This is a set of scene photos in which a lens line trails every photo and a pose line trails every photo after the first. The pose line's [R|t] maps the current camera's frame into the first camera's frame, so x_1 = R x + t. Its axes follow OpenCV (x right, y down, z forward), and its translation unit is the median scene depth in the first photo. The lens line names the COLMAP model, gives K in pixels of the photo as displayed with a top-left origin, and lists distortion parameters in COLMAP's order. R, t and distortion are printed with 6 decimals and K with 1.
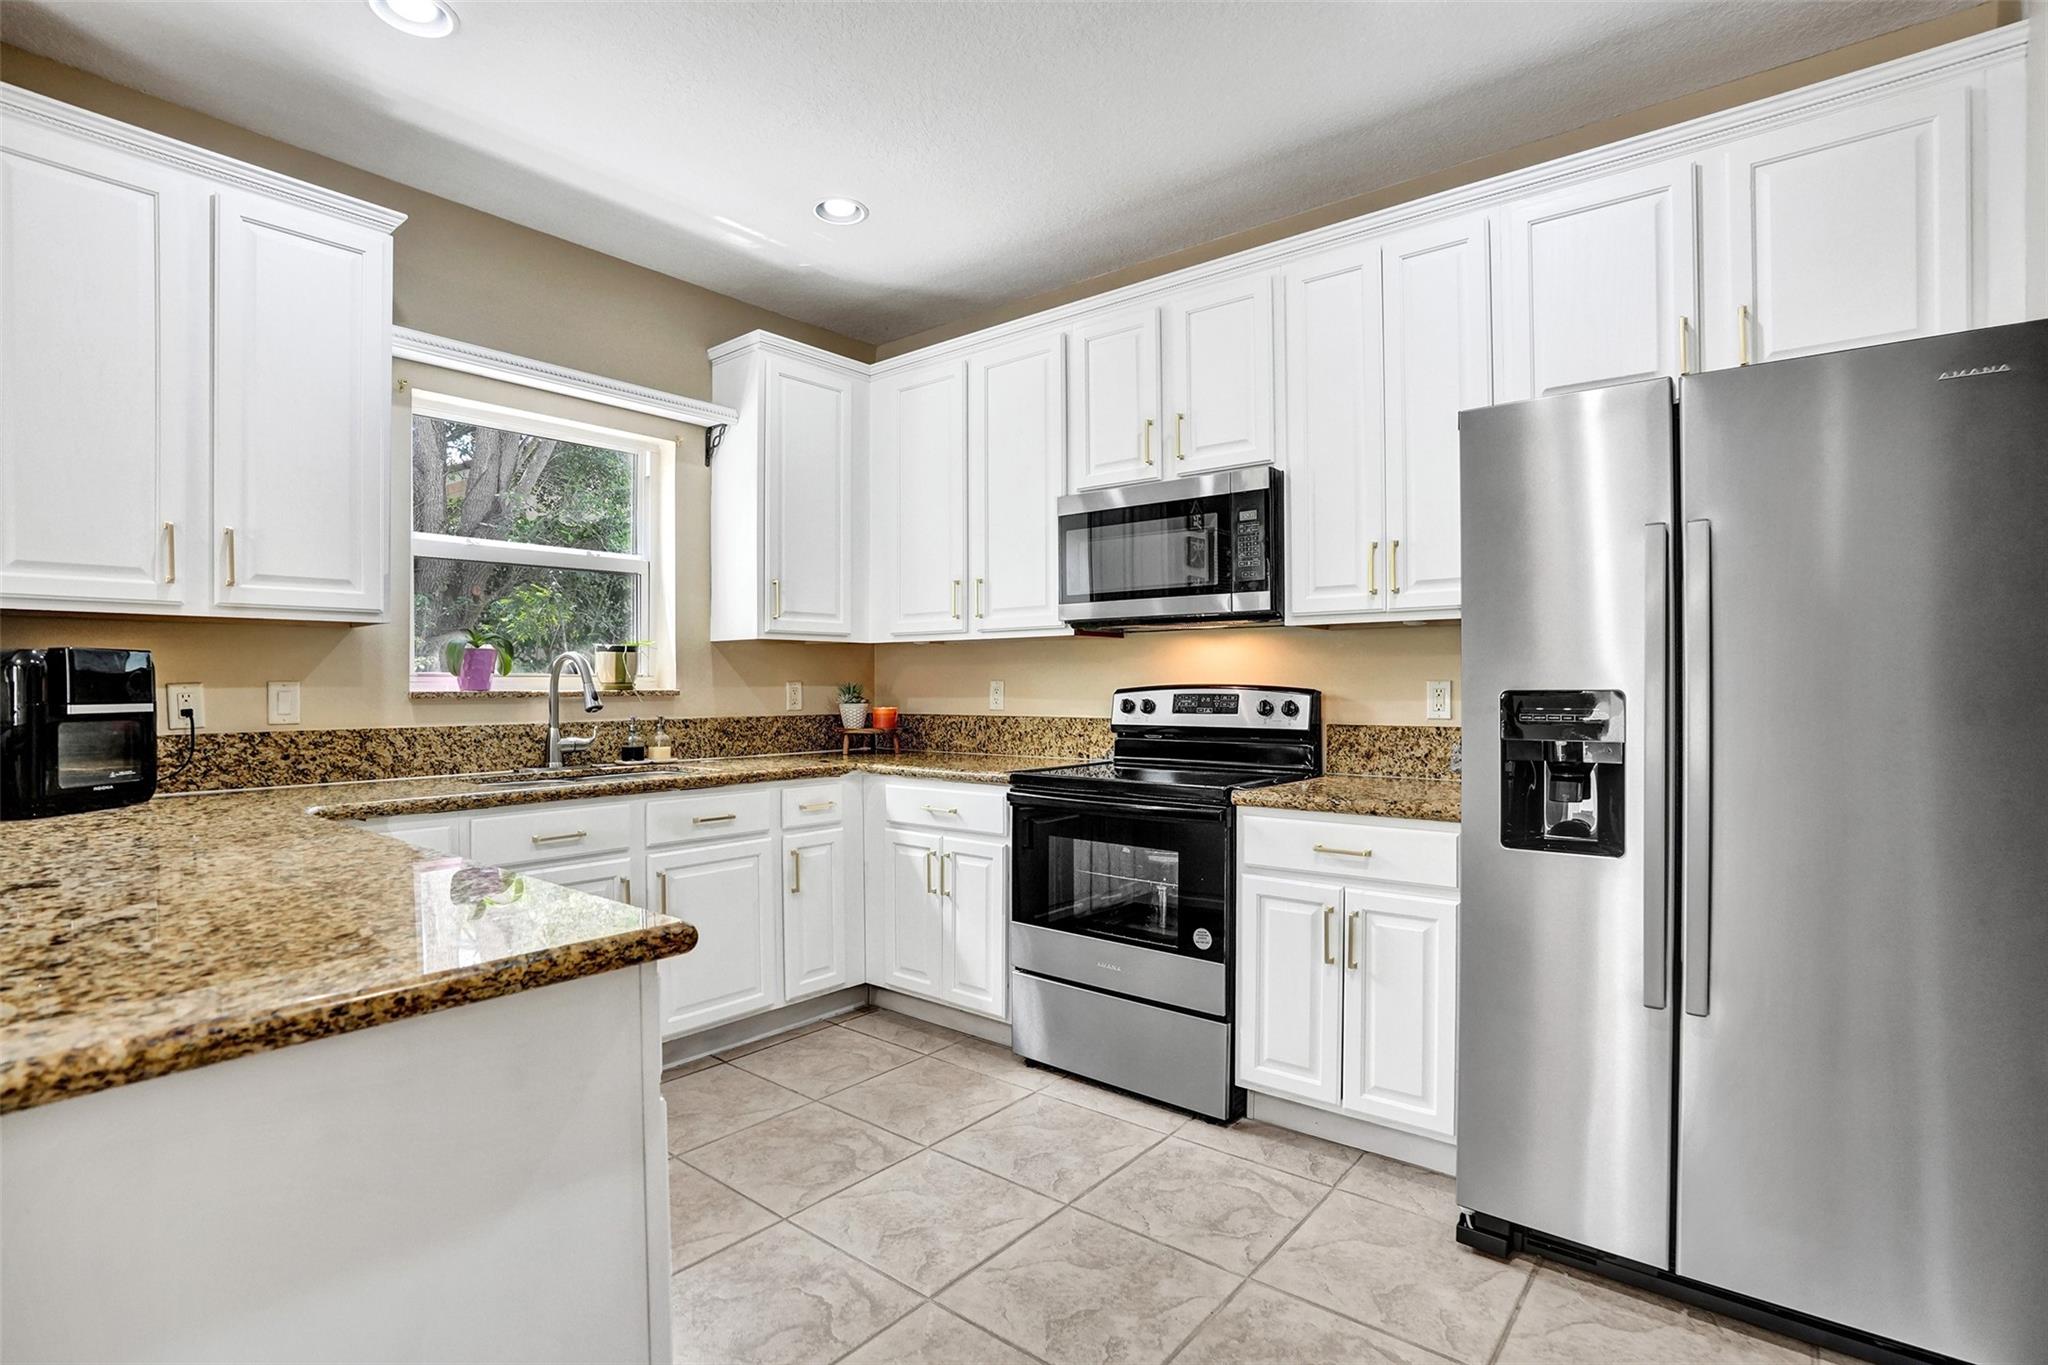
lens RADIAL K [[974.4, 0, 1004.8], [0, 974.4, 688.4], [0, 0, 1]] dist [-0.028196, 0.000154]
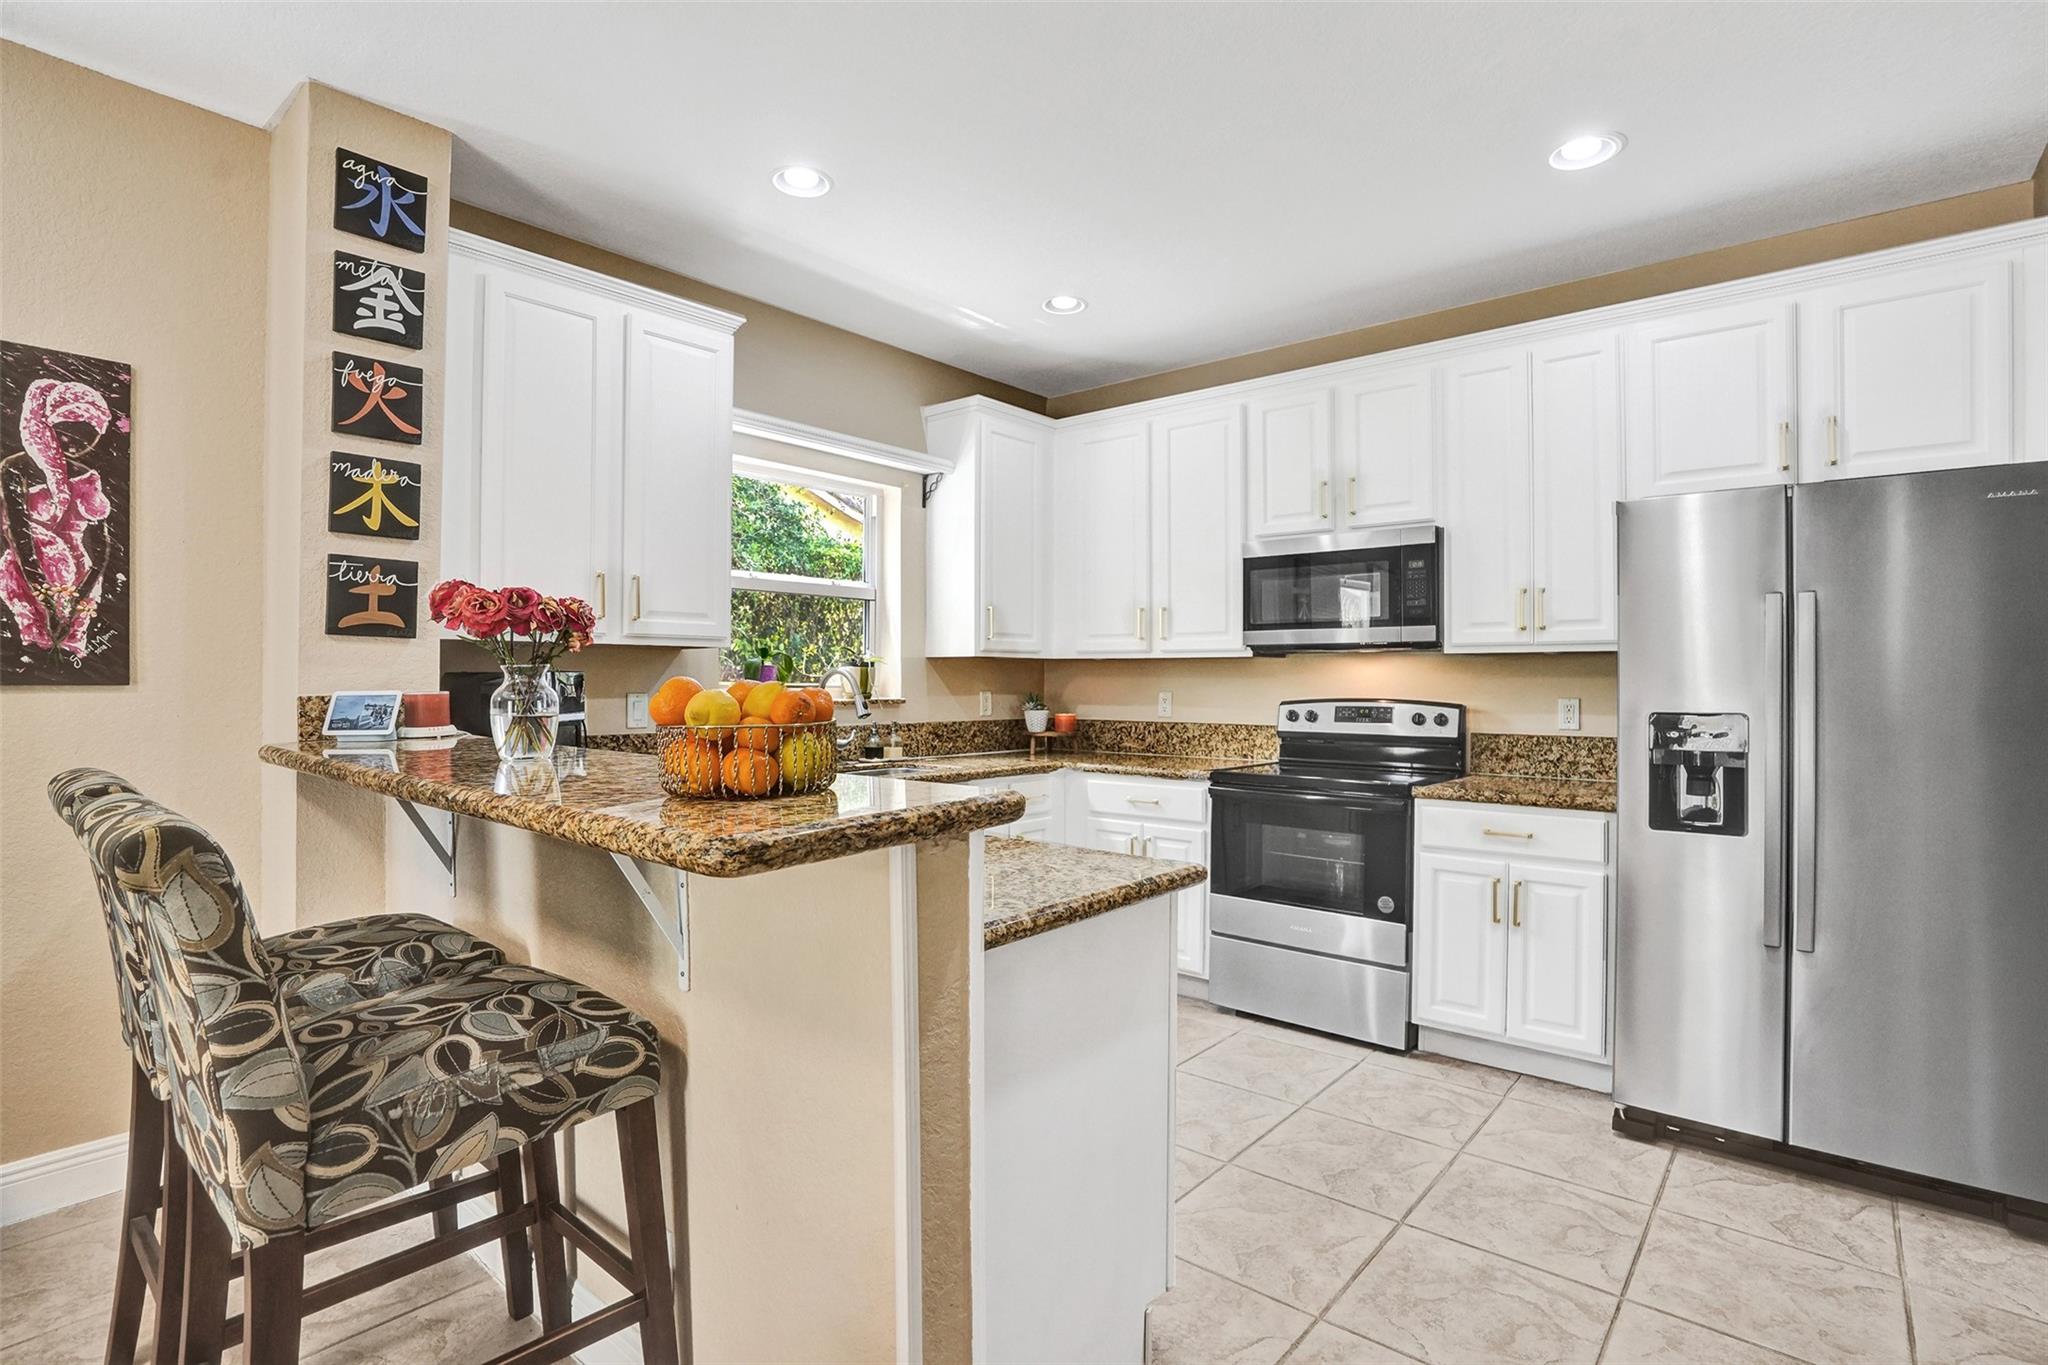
lens RADIAL K [[973.8, 0, 1024.0], [0, 973.8, 682.5], [0, 0, 1]] dist [-0.019053, 0.000480]
pose [[0.999955, 0.006301, -0.007104, -0.220621], [-0.006325, 0.999974, -0.003318, -0.018615], [0.007083, 0.003363, 0.999969, -0.220040]]
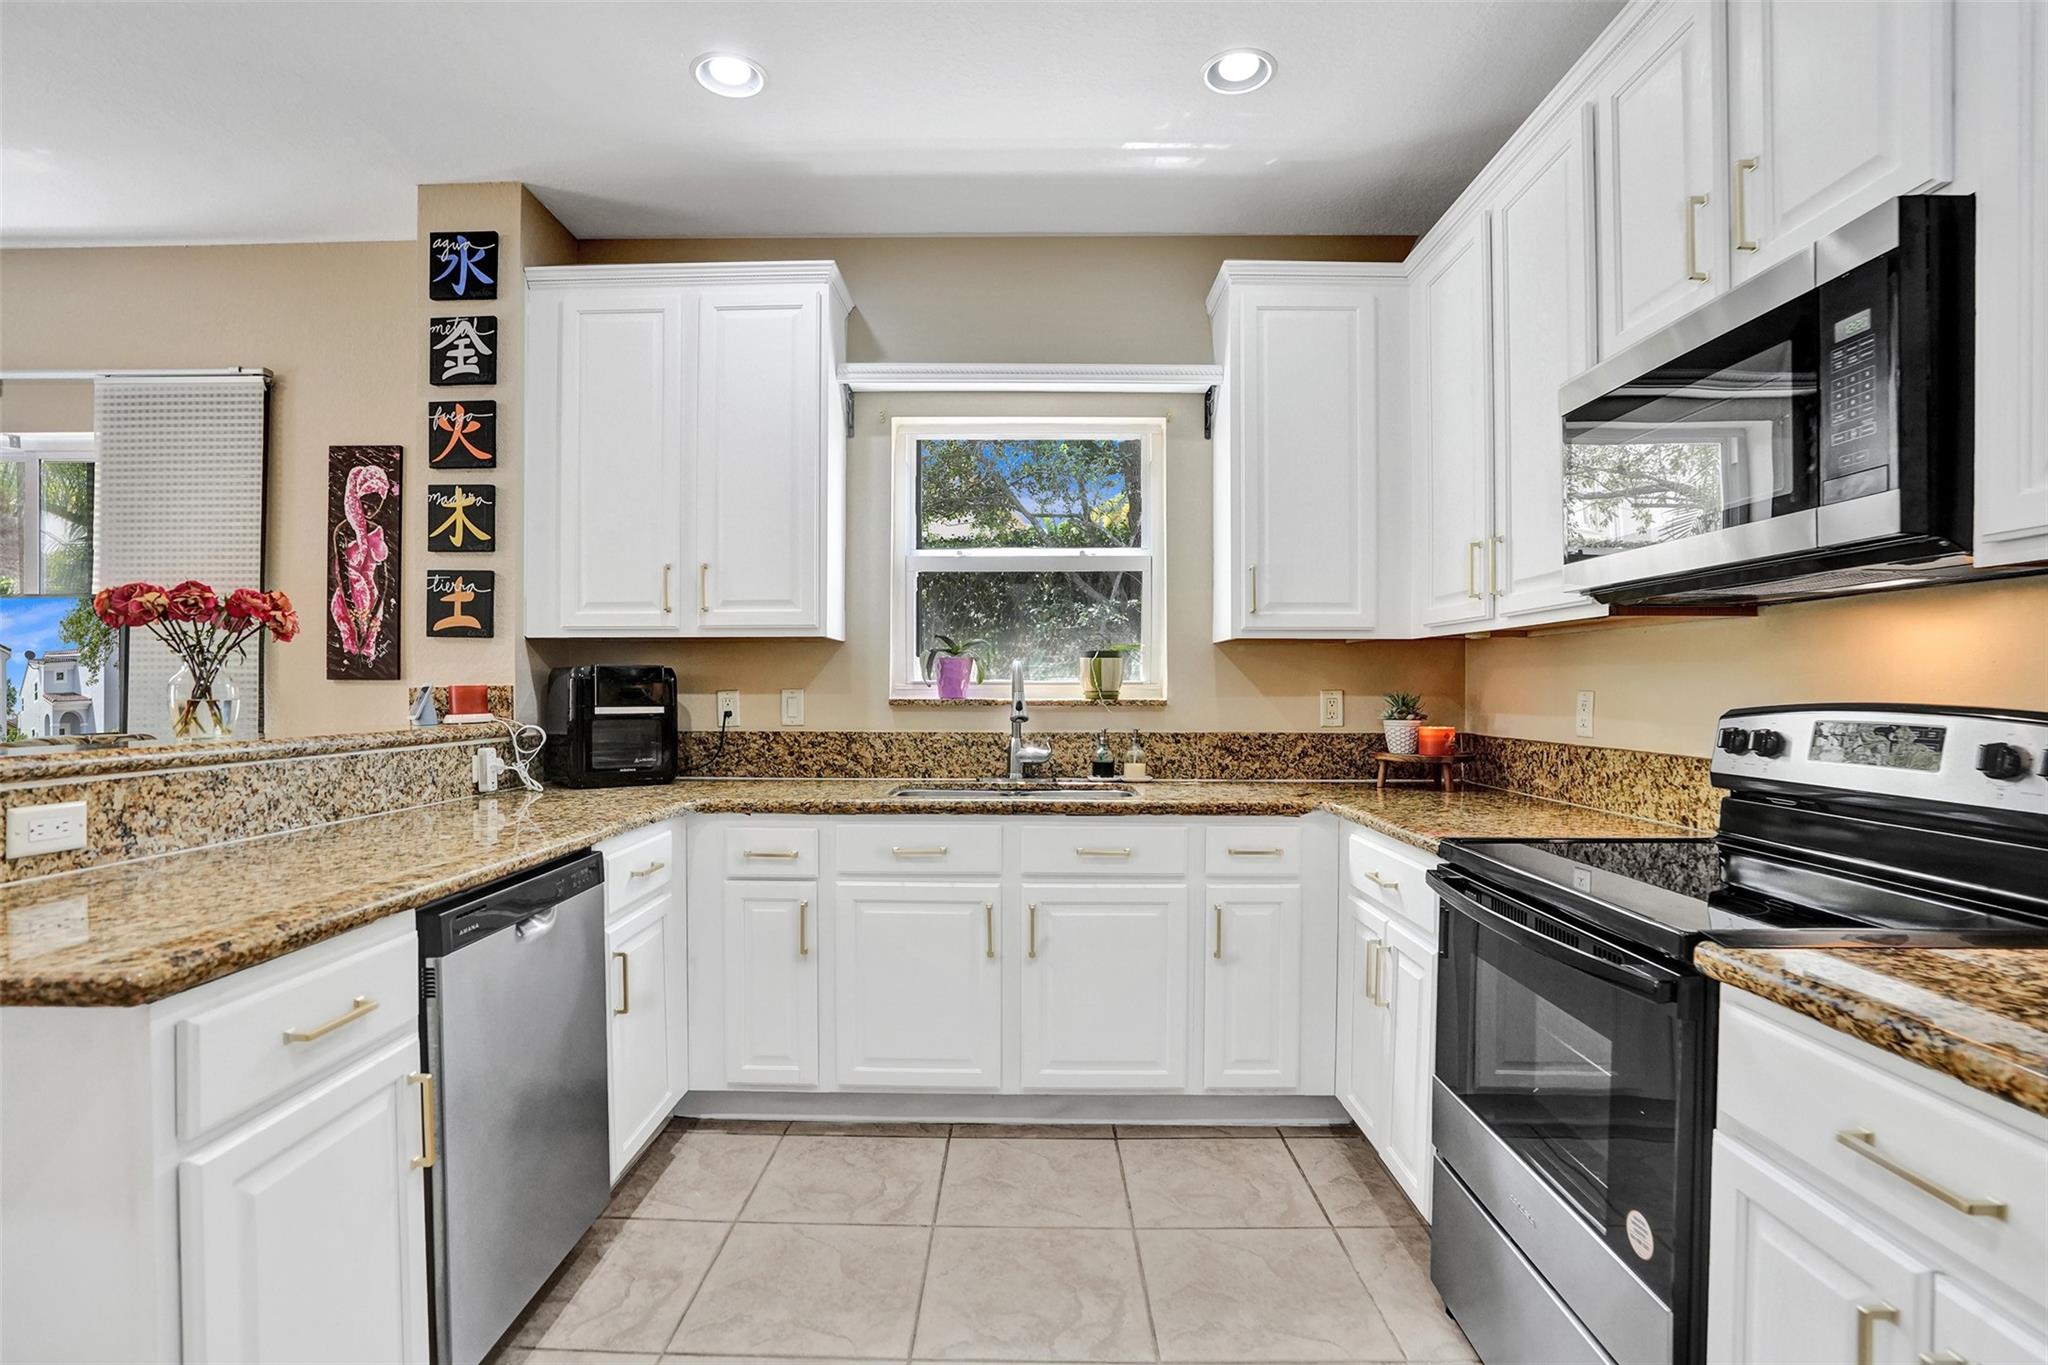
lens RADIAL K [[979.3, 0, 1026.9], [0, 979.3, 701.6], [0, 0, 1]] dist [-0.031269, 0.000917]
pose [[0.640073, 0.014317, -0.768180, 0.322236], [-0.006704, 0.999892, 0.013050, -0.009033], [0.768285, -0.003203, 0.640100, 0.403861]]
